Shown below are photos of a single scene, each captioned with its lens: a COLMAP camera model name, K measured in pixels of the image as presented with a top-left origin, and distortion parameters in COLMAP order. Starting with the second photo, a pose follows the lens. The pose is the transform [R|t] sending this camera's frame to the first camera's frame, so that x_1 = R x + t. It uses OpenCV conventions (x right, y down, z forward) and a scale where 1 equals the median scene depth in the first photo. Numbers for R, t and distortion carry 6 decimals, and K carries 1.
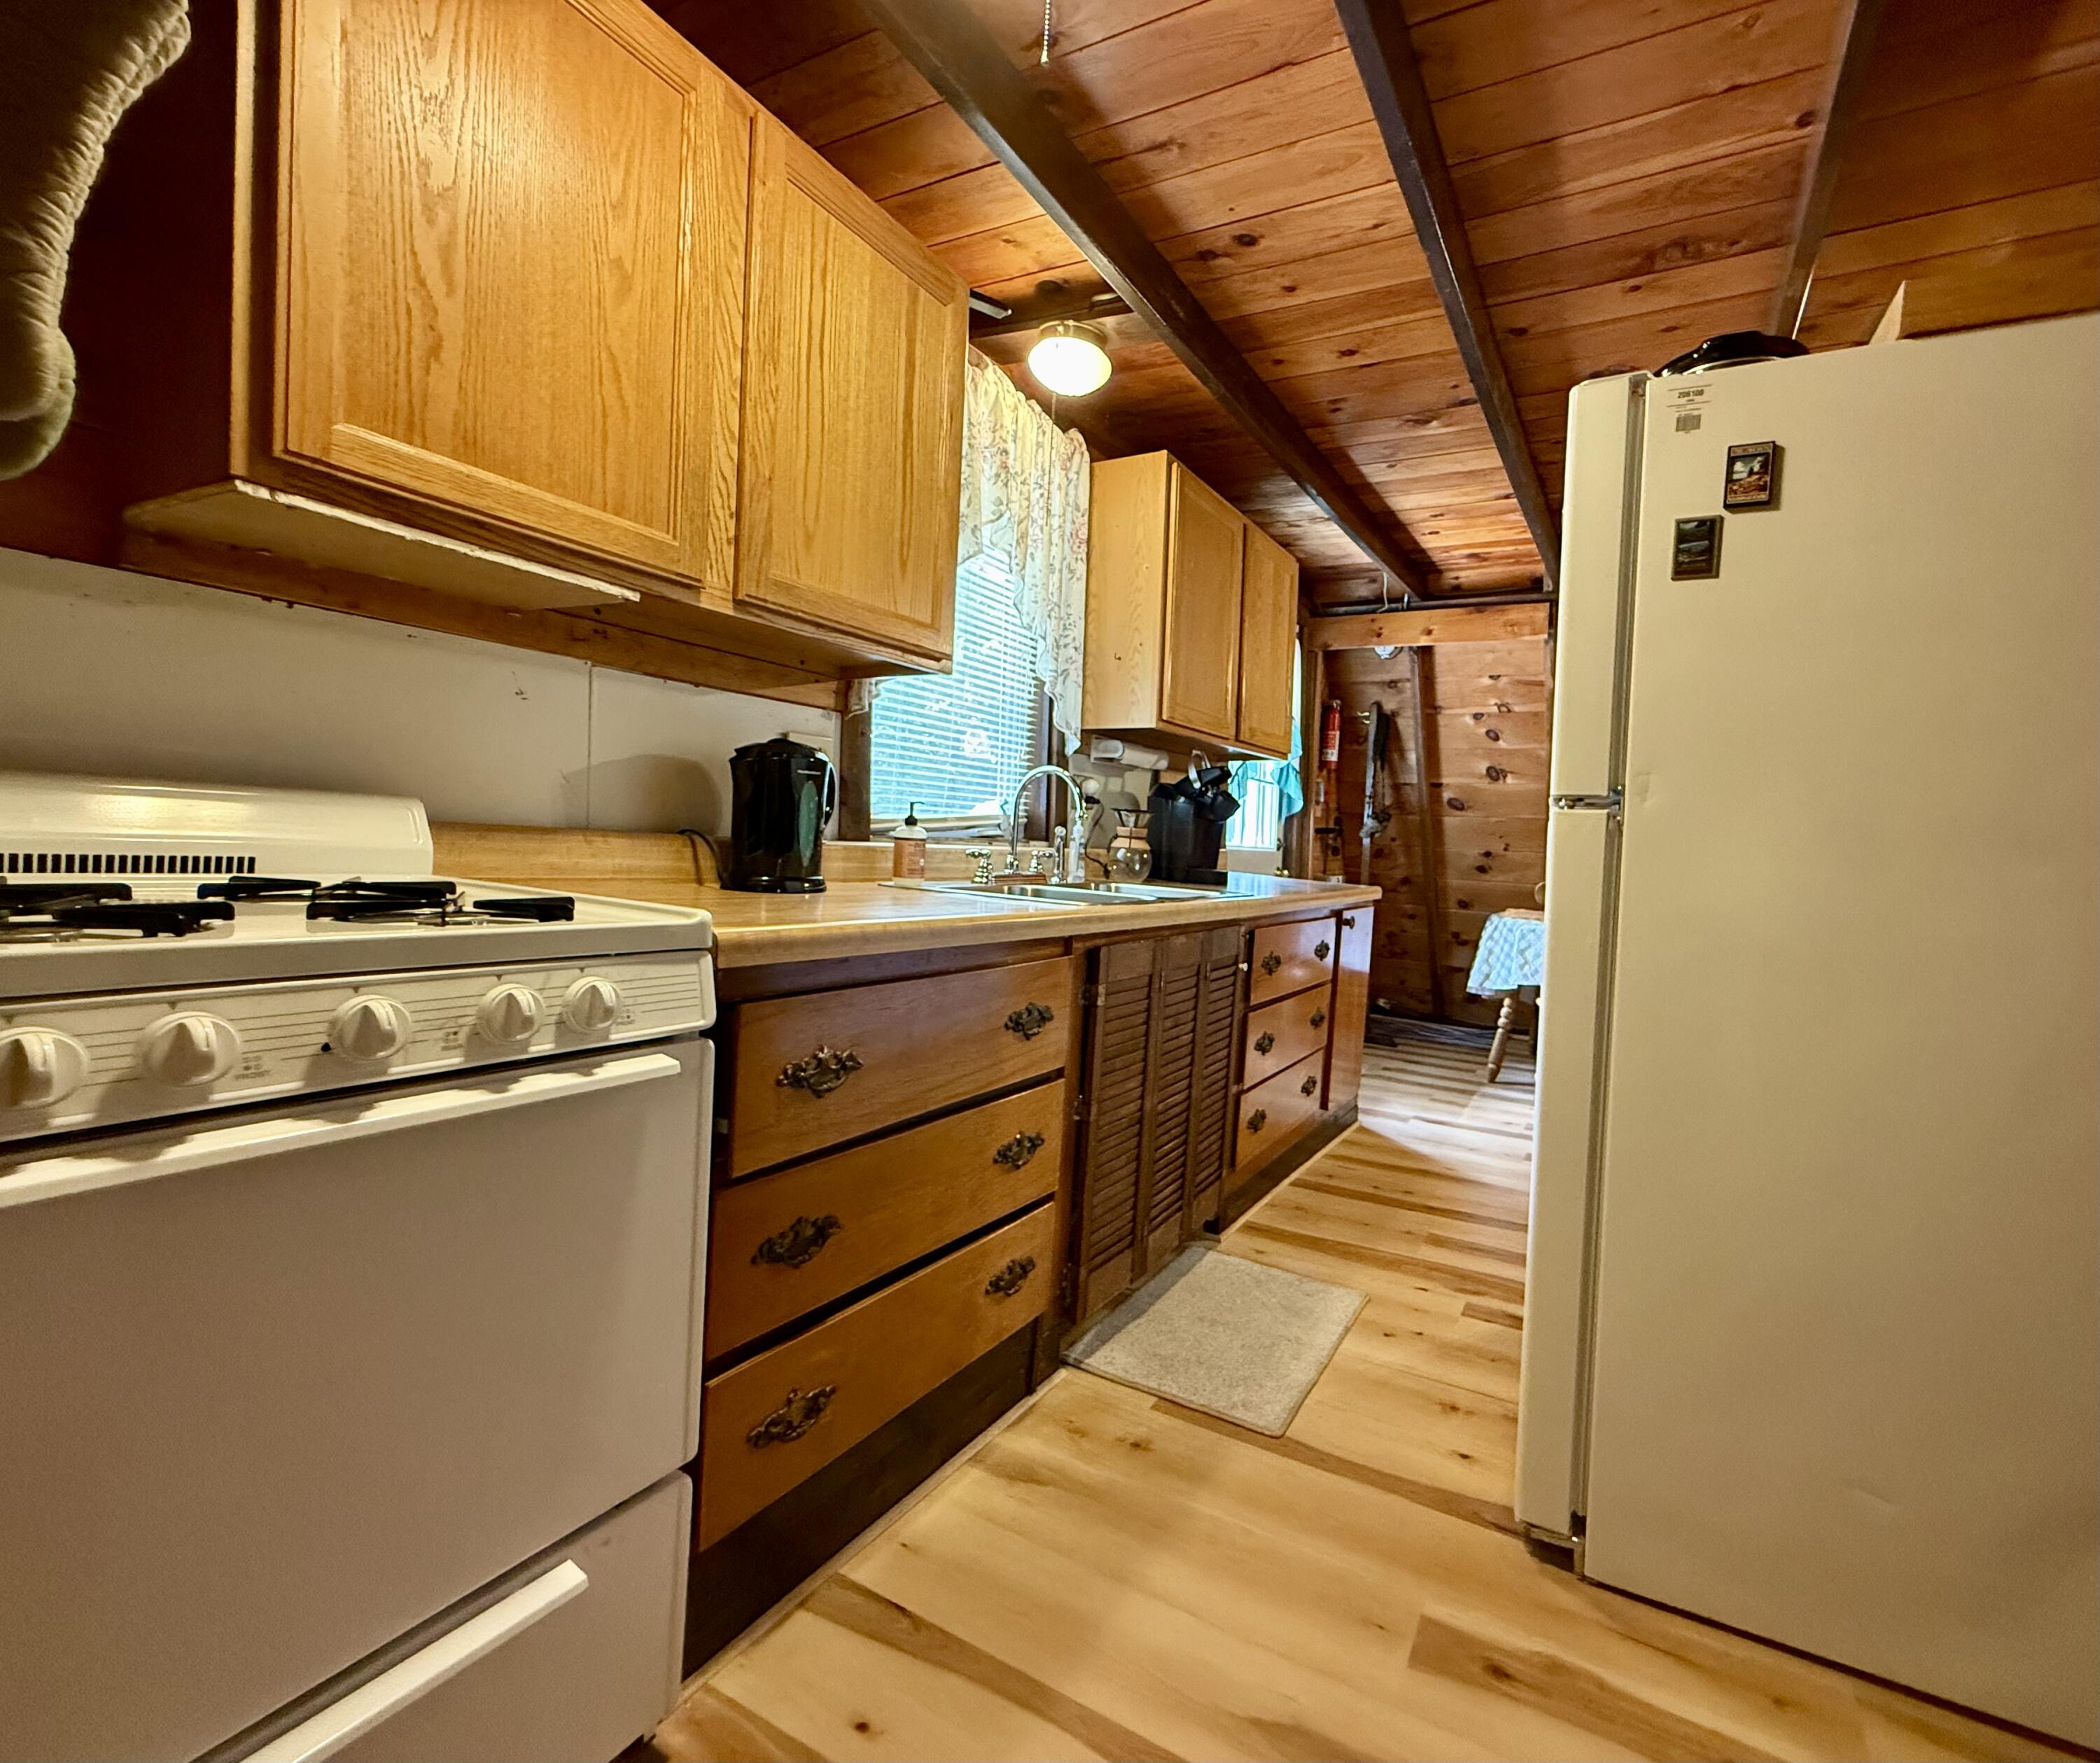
lens RADIAL K [[1021.6, 0, 1053.6], [0, 1021.6, 879.4], [0, 0, 1]] dist [-0.001481, -0.000043]
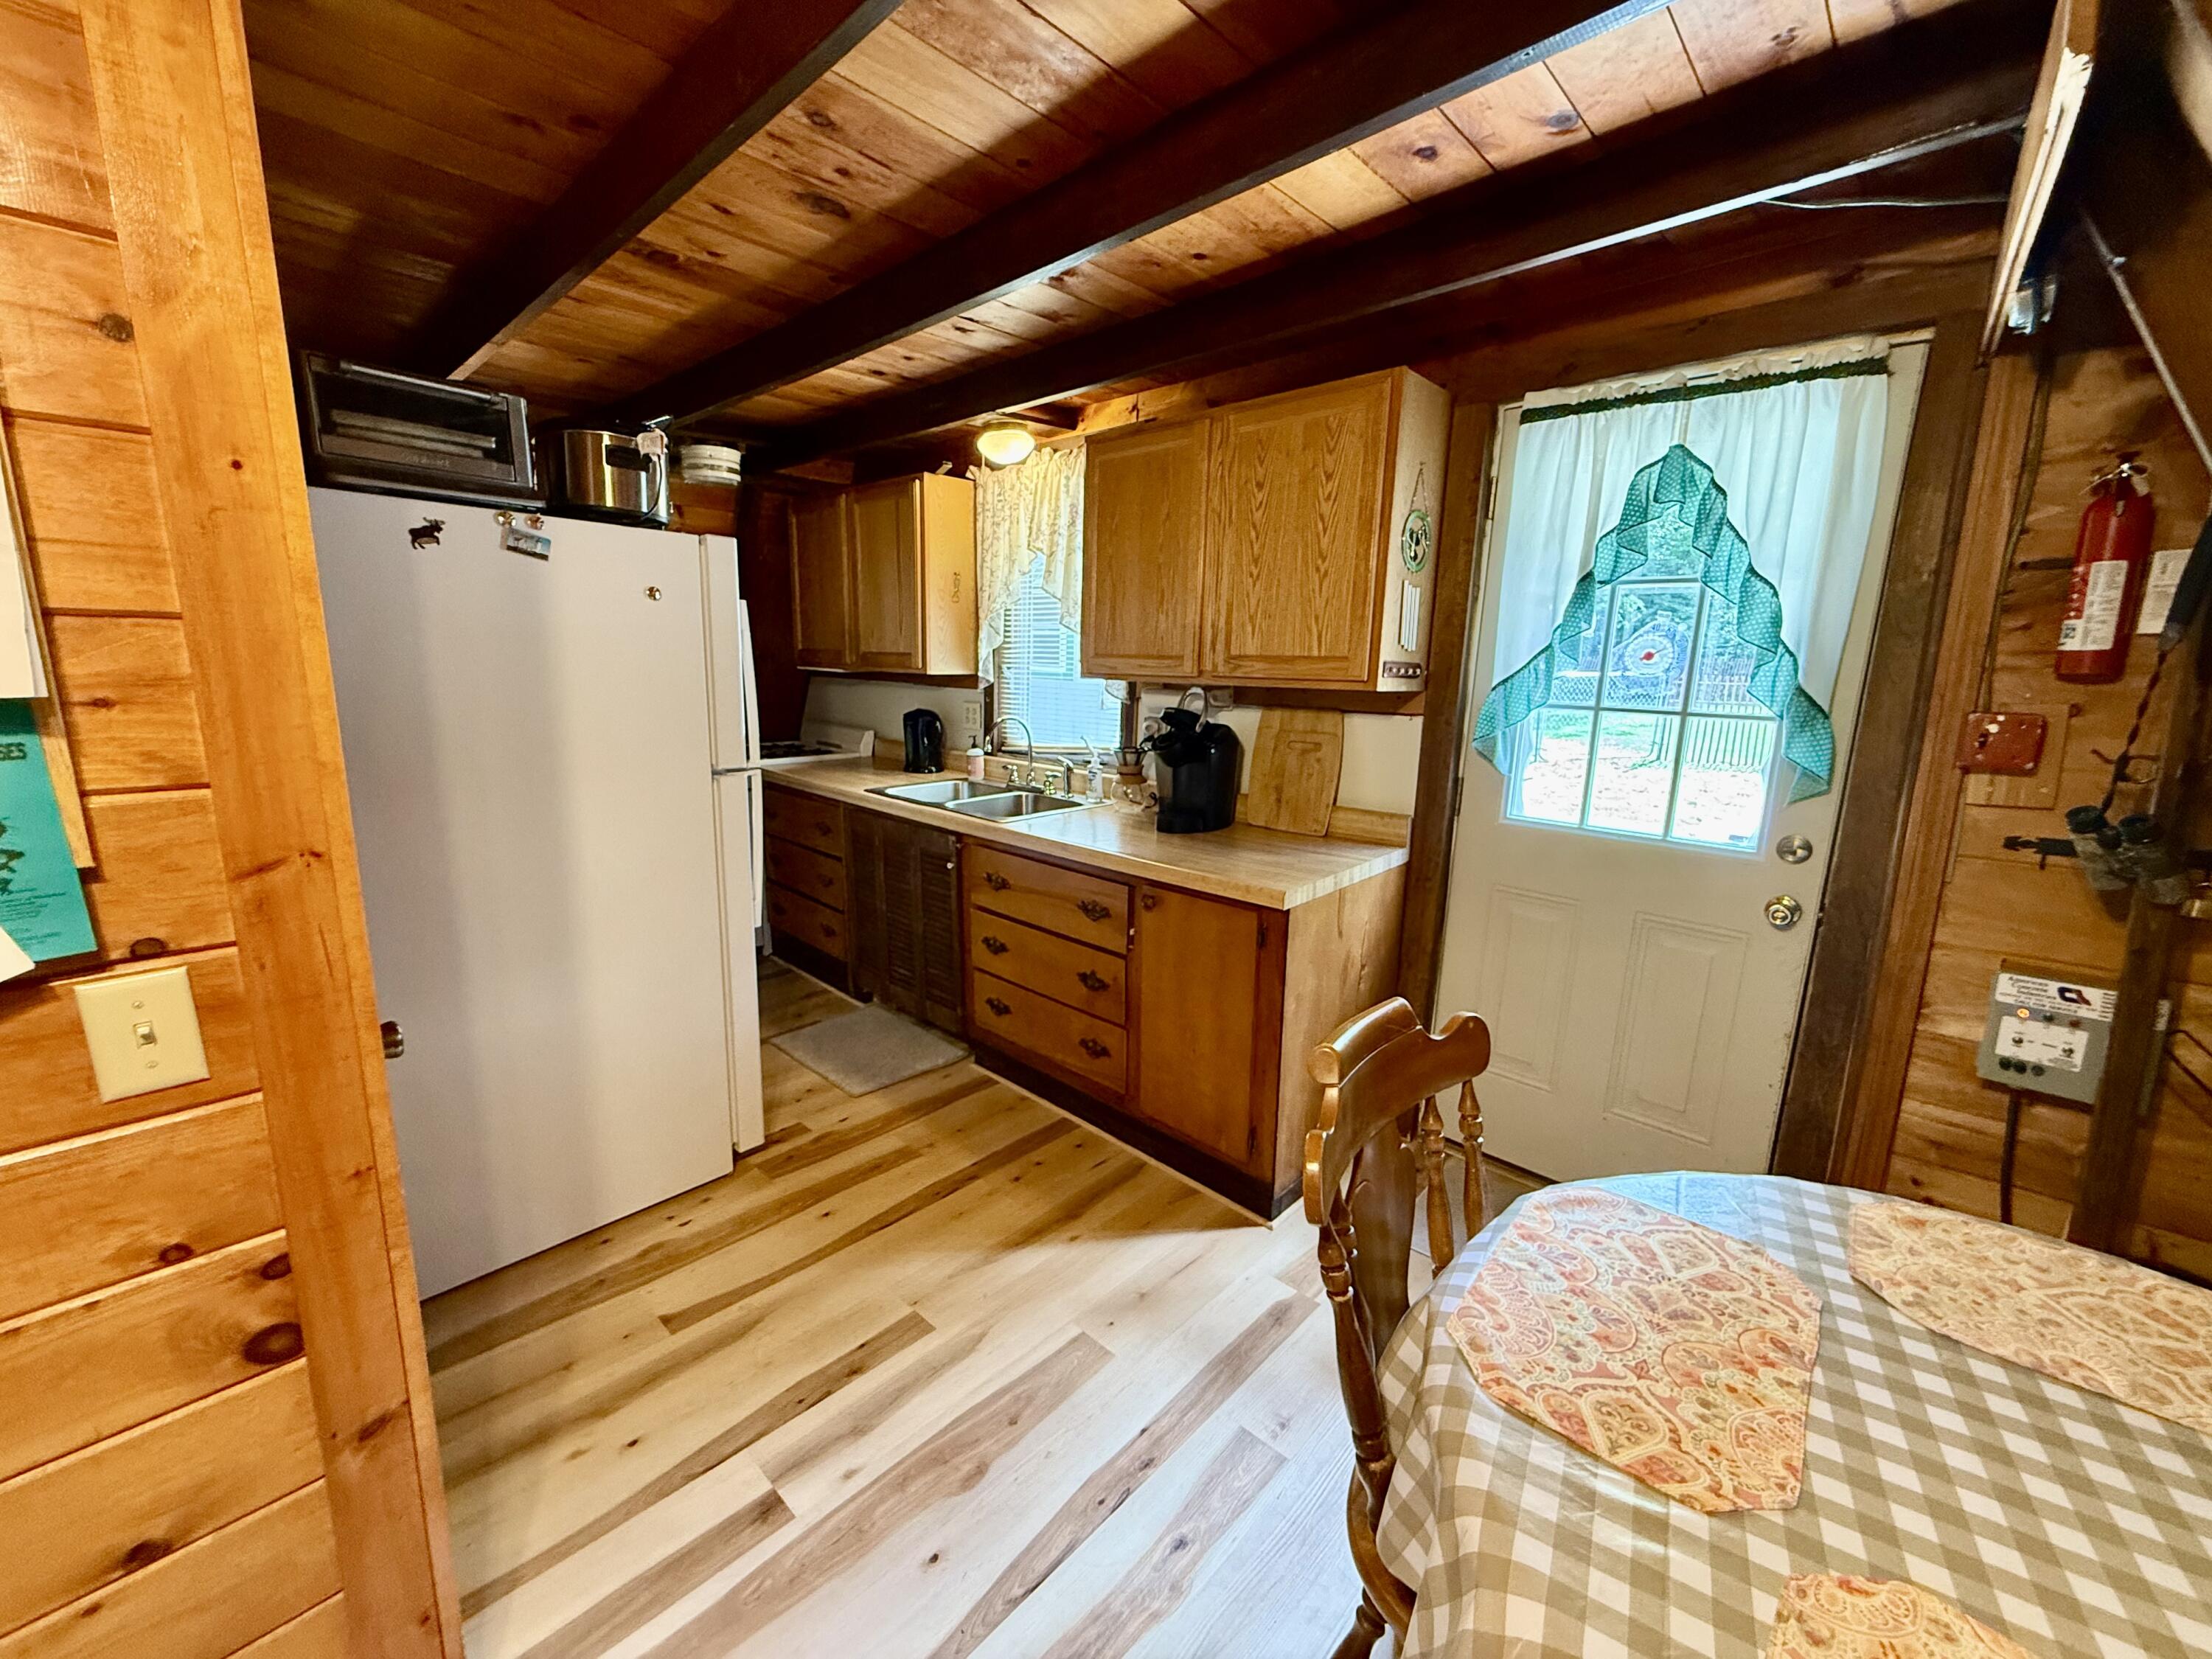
lens RADIAL K [[878.3, 0, 1095.4], [0, 878.3, 830.1], [0, 0, 1]] dist [-0.000282, -0.000131]
pose [[-0.235003, 0.125862, -0.963811, 1.109315], [-0.070852, 0.986725, 0.146130, -0.125068], [0.969409, 0.102629, -0.222965, 1.287468]]
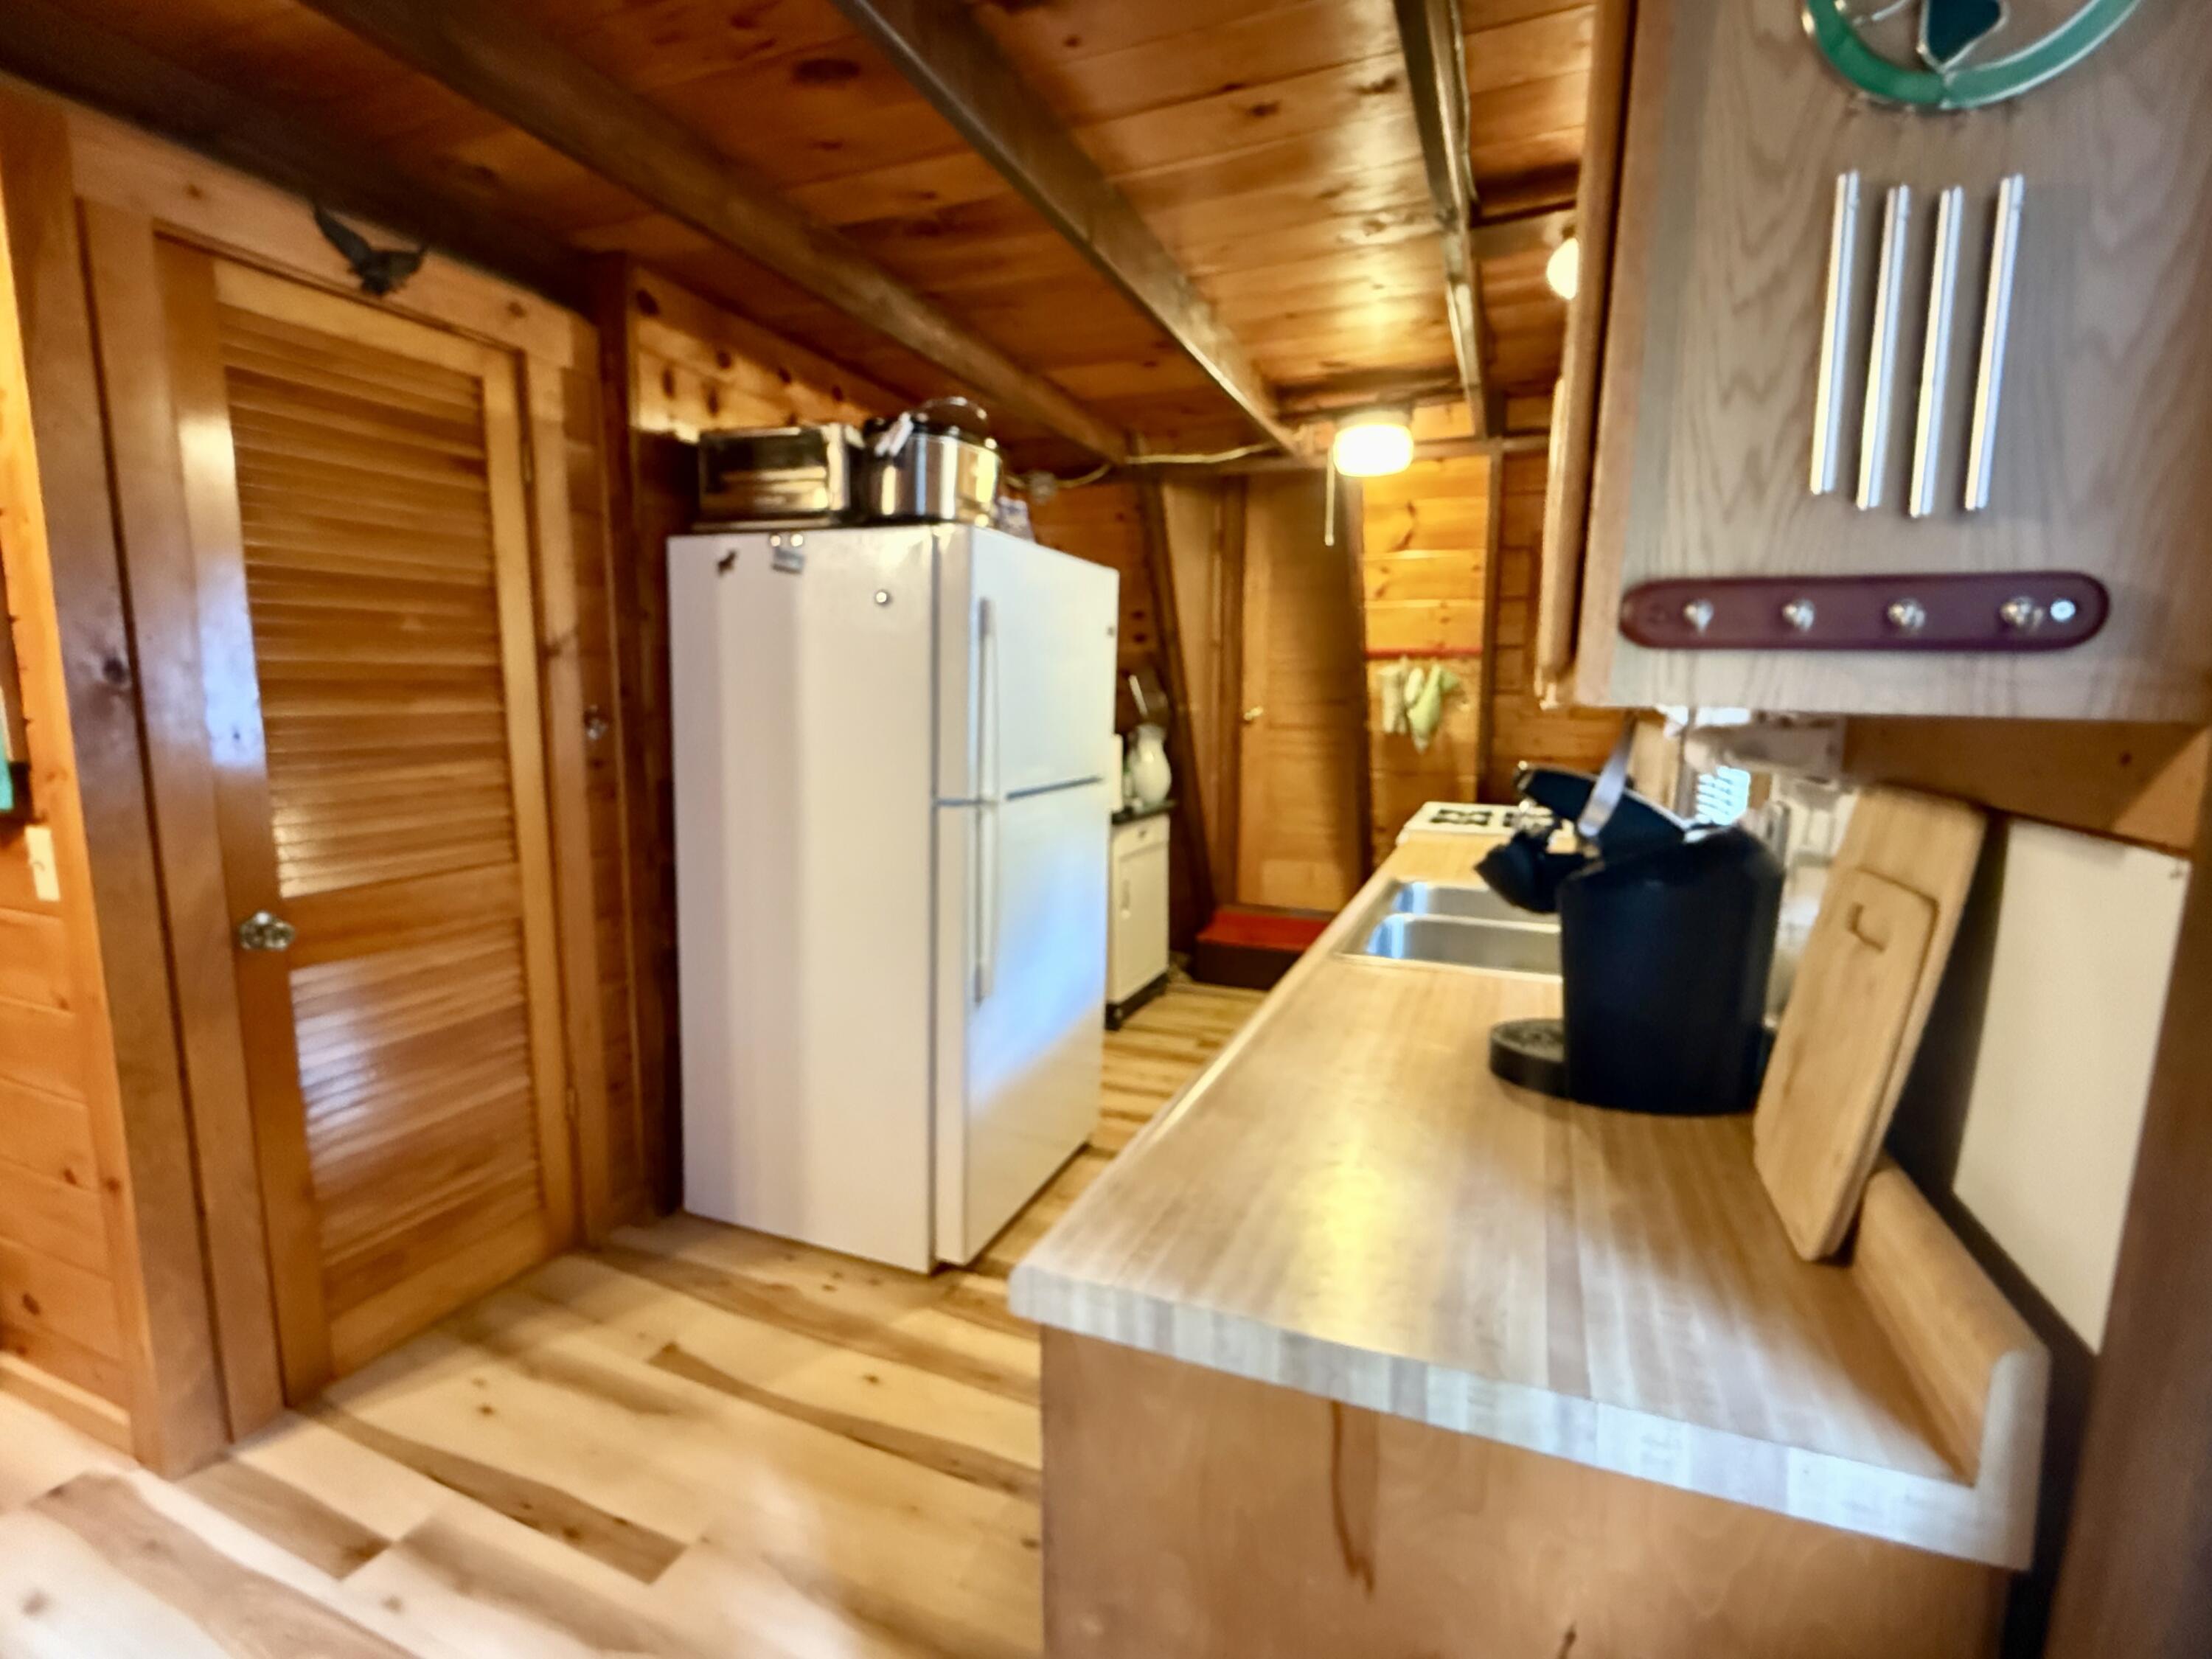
lens RADIAL K [[1019.2, 0, 1103.0], [0, 1019.2, 822.6], [0, 0, 1]] dist [-0.000159, 0.000356]
pose [[-0.991264, -0.044441, -0.124181, 0.429252], [-0.064762, 0.984210, 0.164730, -0.154550], [0.114900, 0.171333, -0.978490, 1.540523]]
